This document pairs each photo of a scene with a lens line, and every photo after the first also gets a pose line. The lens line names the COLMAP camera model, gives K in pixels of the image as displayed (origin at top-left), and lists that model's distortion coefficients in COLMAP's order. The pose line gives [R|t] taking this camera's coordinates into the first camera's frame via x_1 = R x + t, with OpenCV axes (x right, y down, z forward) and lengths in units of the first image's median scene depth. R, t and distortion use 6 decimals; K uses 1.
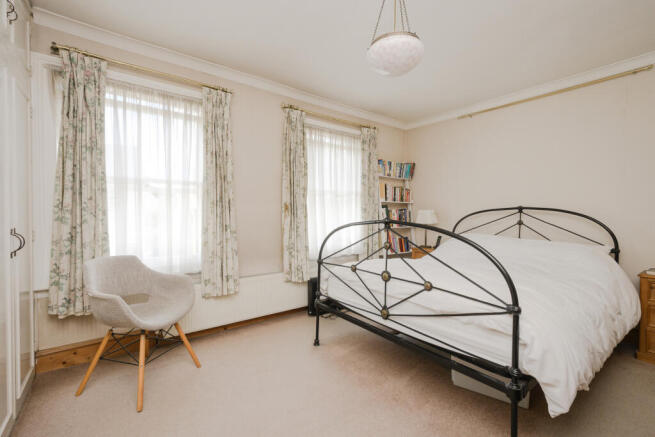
lens RADIAL K [[293.4, 0, 324.5], [0, 293.4, 219.8], [0, 0, 1]] dist [0.002836, 0.000435]
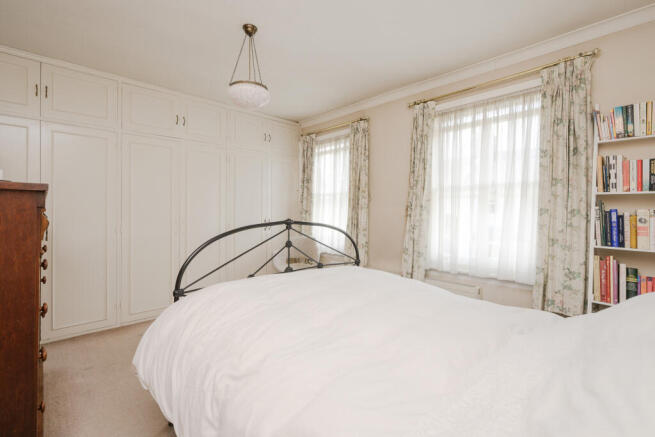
lens RADIAL K [[293.4, 0, 324.0], [0, 293.4, 214.7], [0, 0, 1]] dist [0.002836, 0.000435]
pose [[0.117337, -0.002529, -0.993089, 0.685728], [-0.038236, 0.999244, -0.007062, -0.007374], [0.992356, 0.038800, 0.117151, 0.531151]]
